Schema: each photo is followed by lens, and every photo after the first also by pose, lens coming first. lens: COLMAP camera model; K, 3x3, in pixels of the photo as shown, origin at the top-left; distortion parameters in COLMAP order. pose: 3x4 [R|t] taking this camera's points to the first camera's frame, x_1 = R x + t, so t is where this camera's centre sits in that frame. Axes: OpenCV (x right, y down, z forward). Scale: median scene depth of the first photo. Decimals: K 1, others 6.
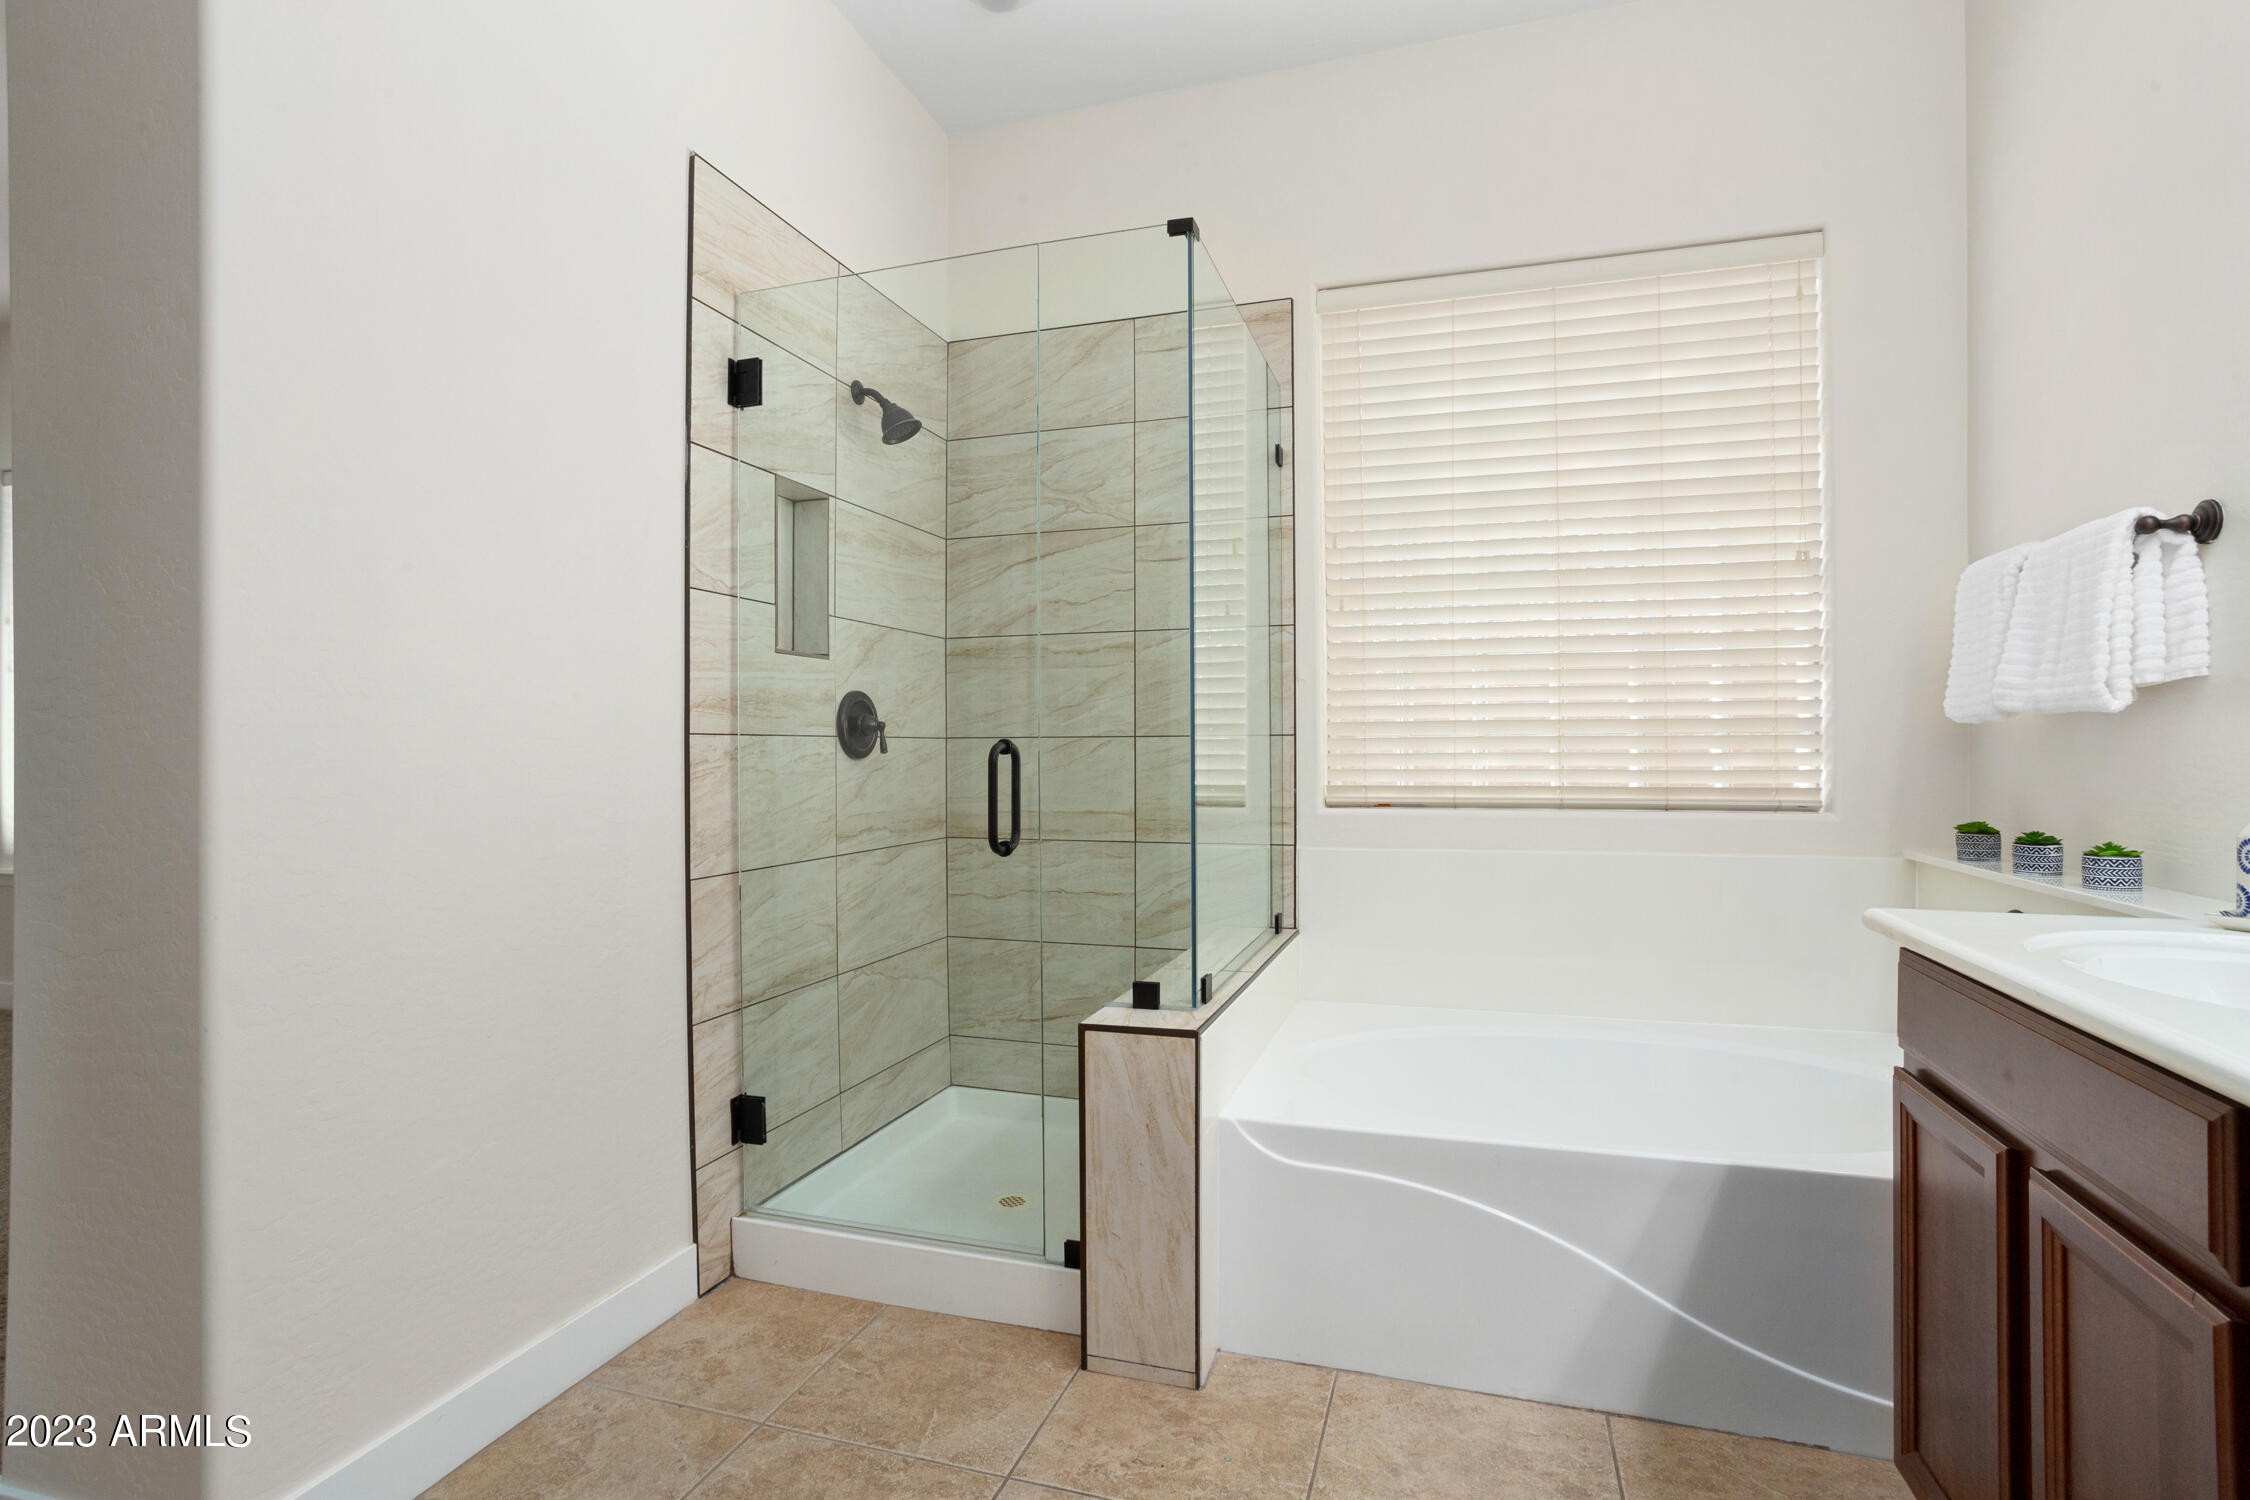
lens RADIAL K [[1101.7, 0, 1119.7], [0, 1101.7, 744.5], [0, 0, 1]] dist [-0.046320, 0.023133]
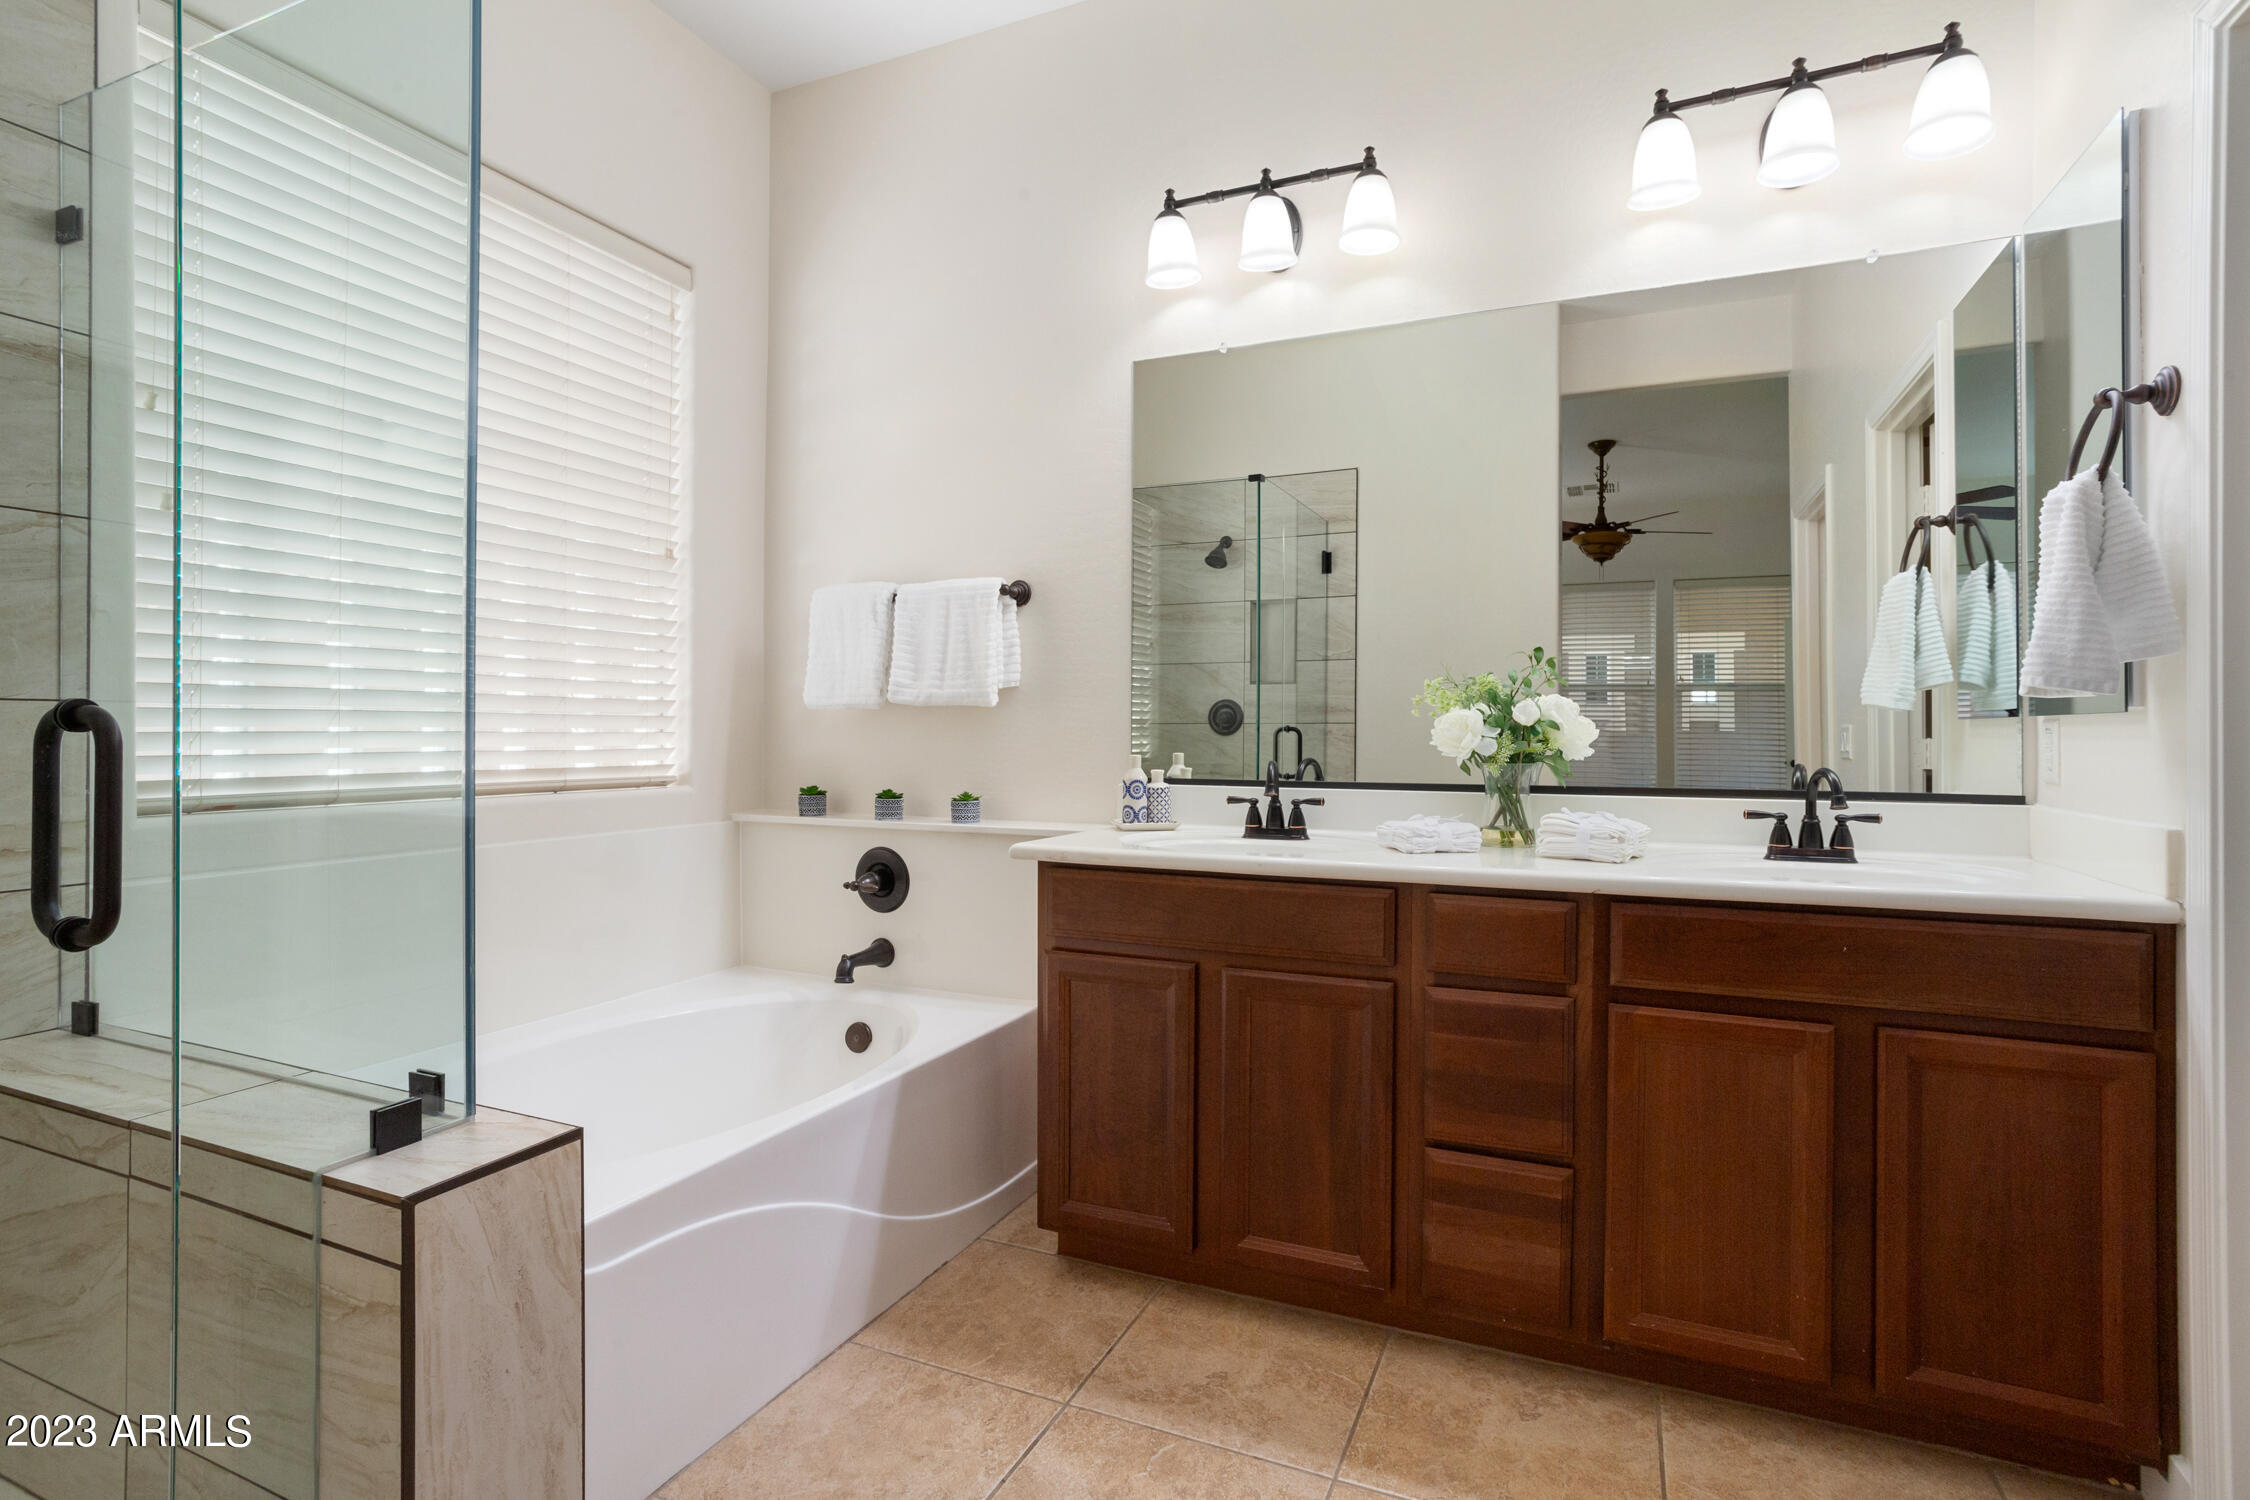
lens RADIAL K [[1101.7, 0, 1138.6], [0, 1101.7, 717.3], [0, 0, 1]] dist [-0.046320, 0.023133]
pose [[0.095562, 0.014813, 0.995313, -0.579083], [-0.007028, 0.999874, -0.014206, 0.006698], [-0.995399, -0.005638, 0.095654, 0.573718]]
